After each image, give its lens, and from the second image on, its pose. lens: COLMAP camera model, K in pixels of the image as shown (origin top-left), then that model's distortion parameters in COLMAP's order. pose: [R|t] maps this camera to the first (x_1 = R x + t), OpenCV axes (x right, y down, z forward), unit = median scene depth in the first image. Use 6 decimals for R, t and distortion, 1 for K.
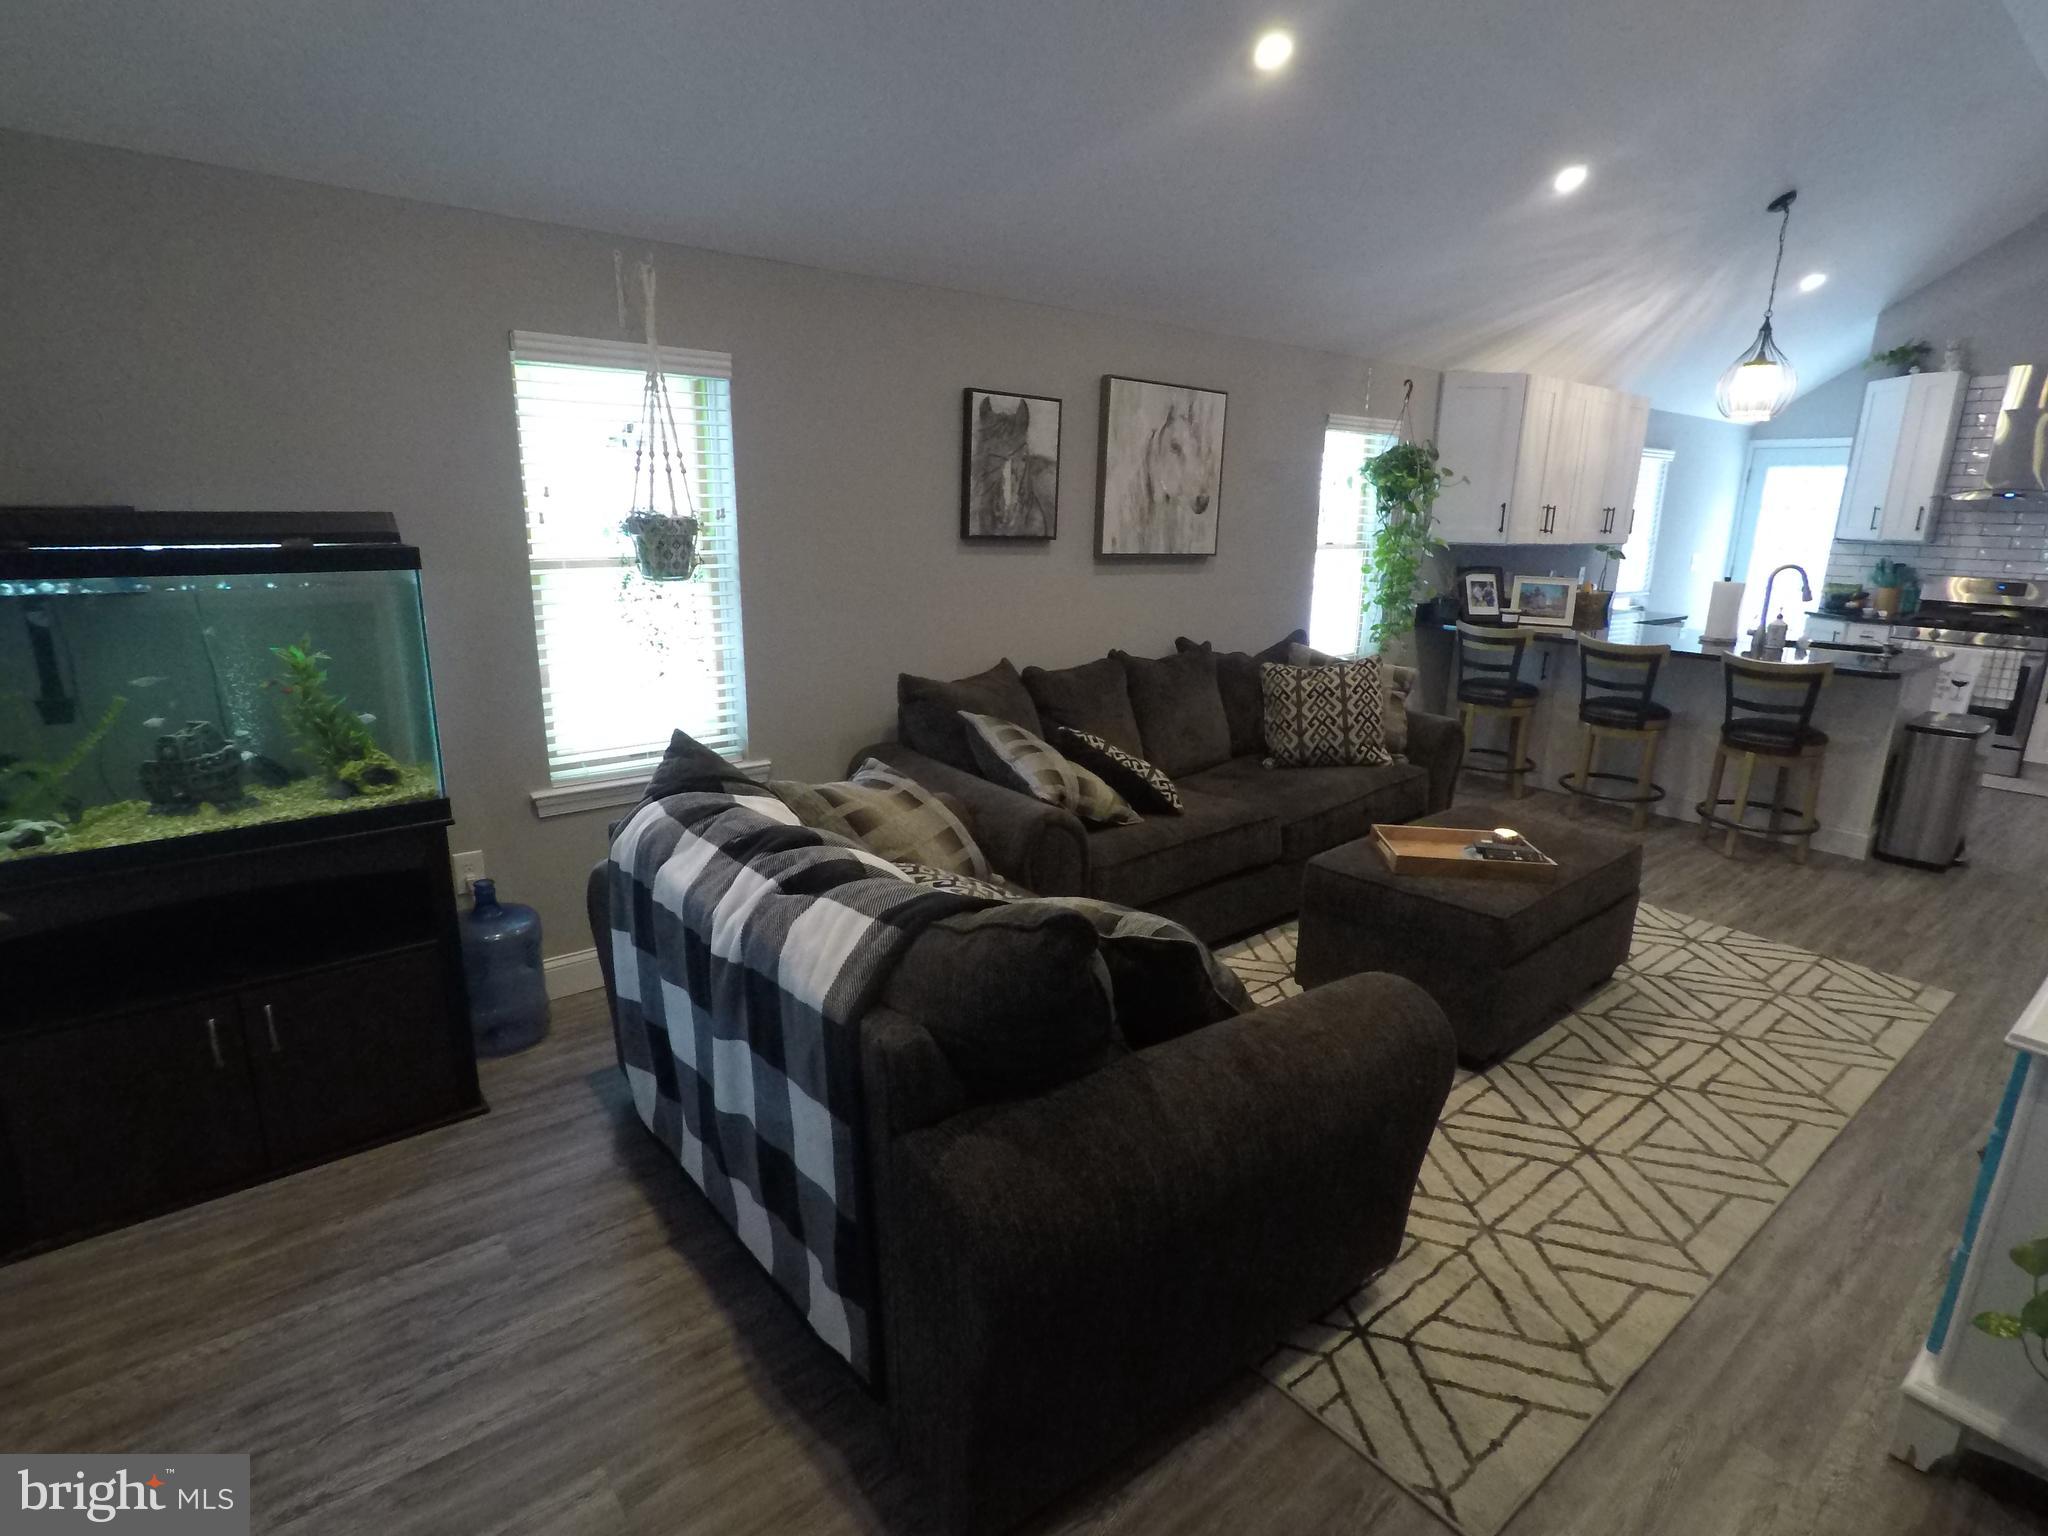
lens RADIAL K [[1044.8, 0, 1027.5], [0, 1044.8, 769.4], [0, 0, 1]] dist [-0.014020, 0.002557]
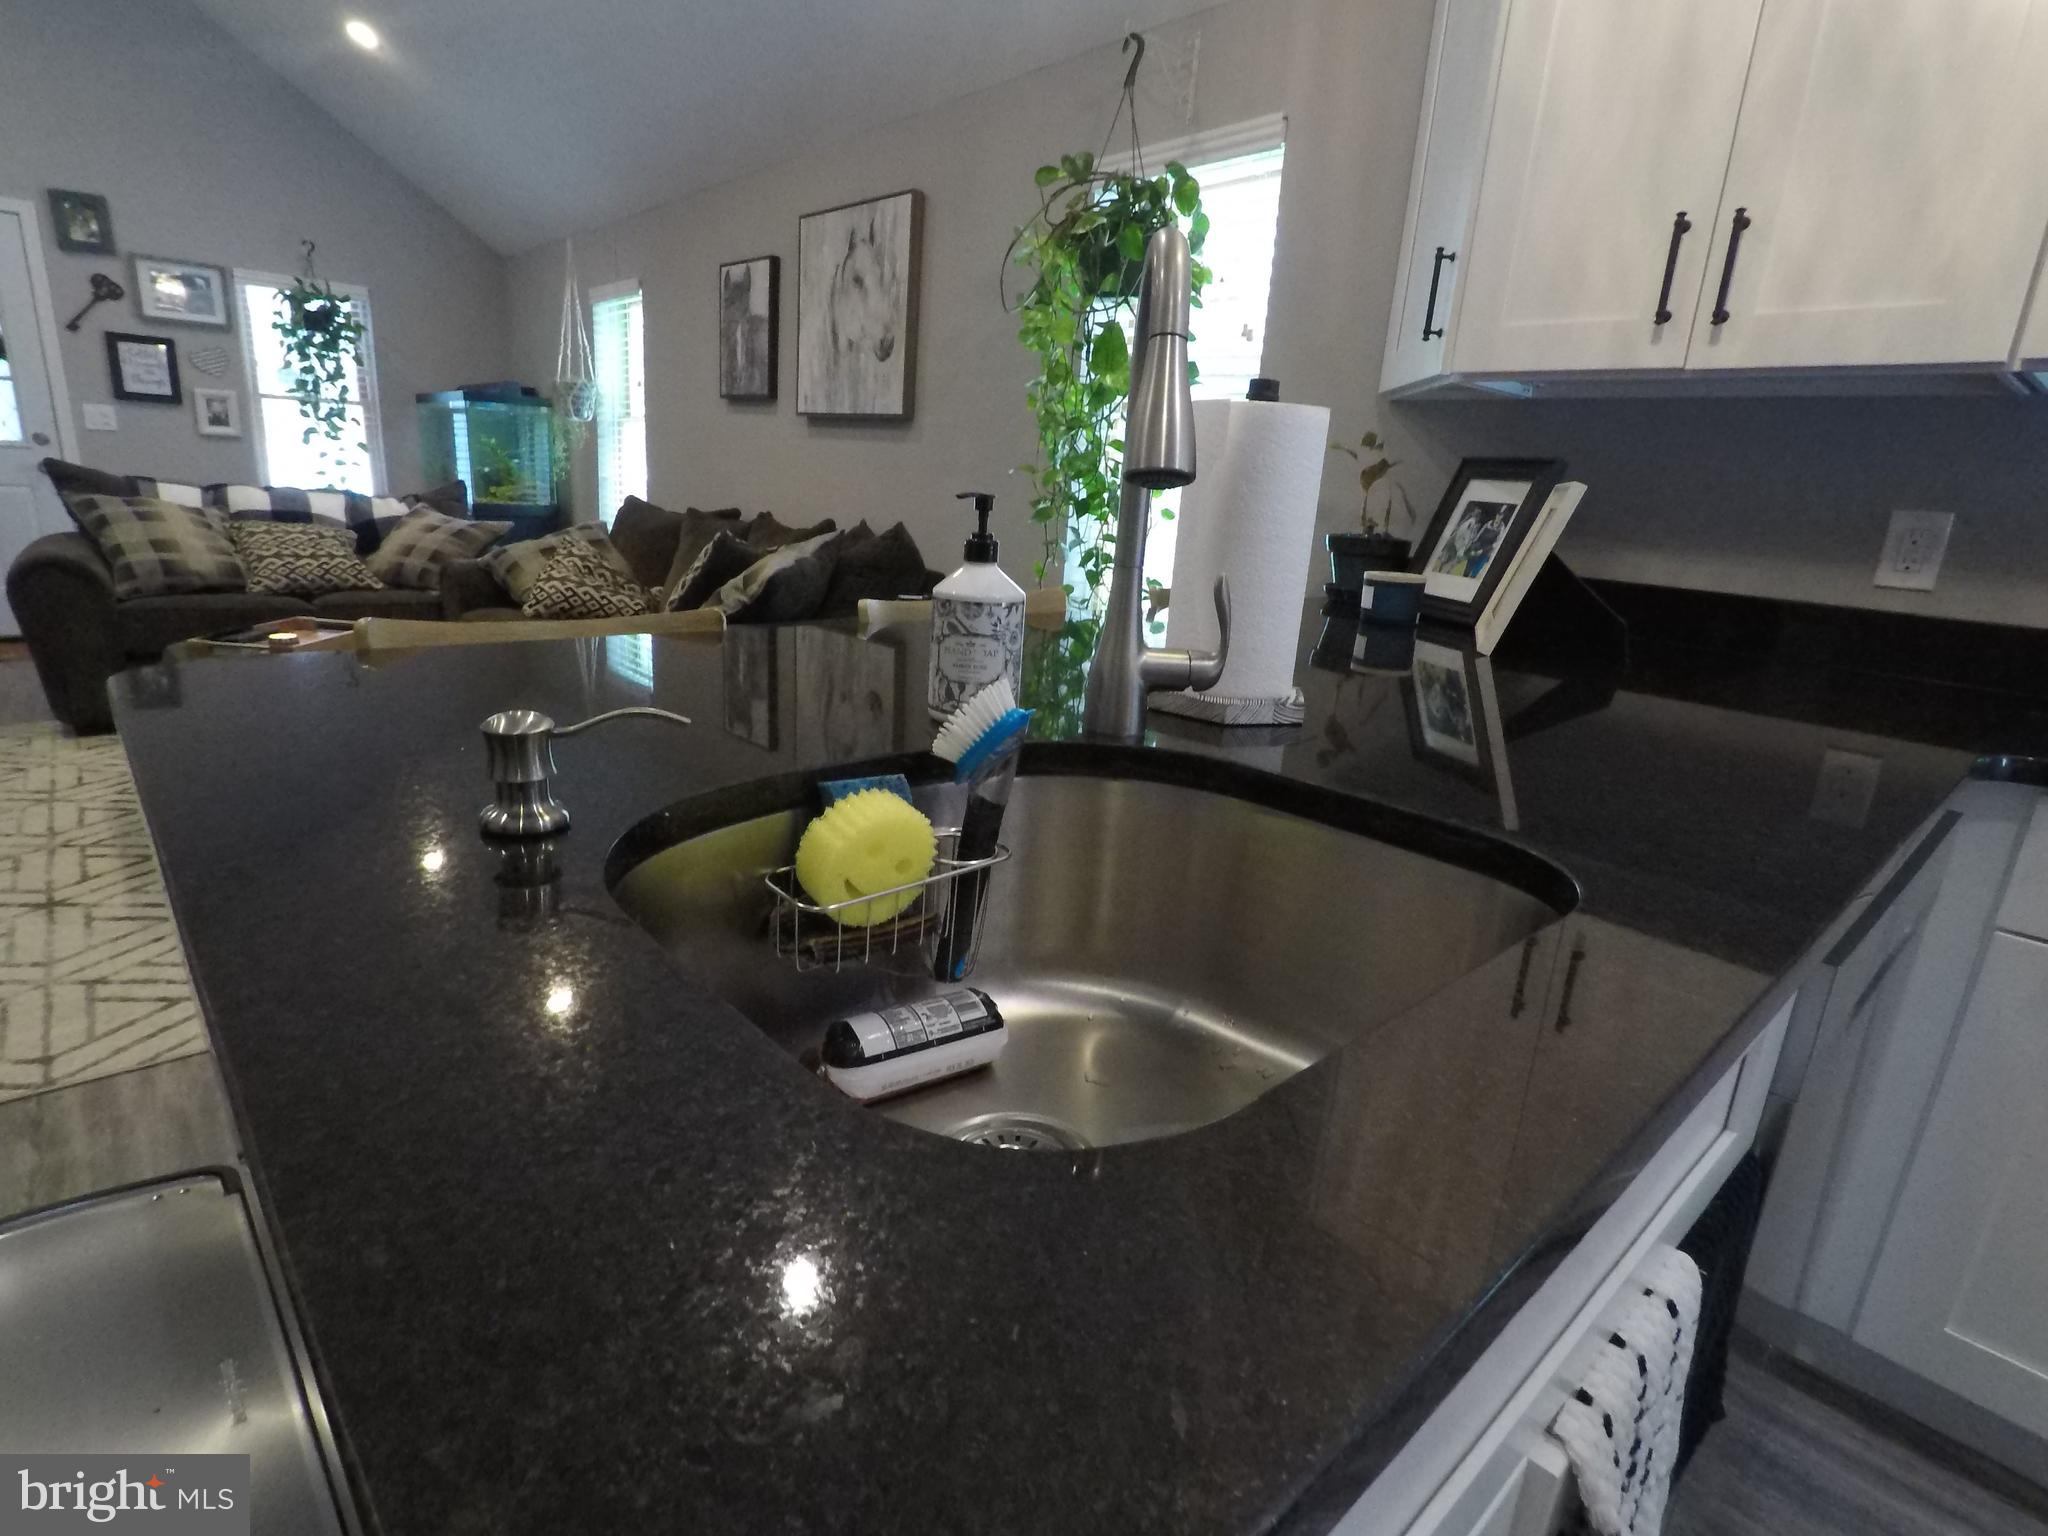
lens RADIAL K [[1044.8, 0, 1024.4], [0, 1044.8, 764.8], [0, 0, 1]] dist [-0.014020, 0.002557]
pose [[0.056688, 0.246802, -0.967406, 0.895253], [-0.304669, 0.927022, 0.218647, -0.149833], [0.950770, 0.282344, 0.127744, 0.971971]]
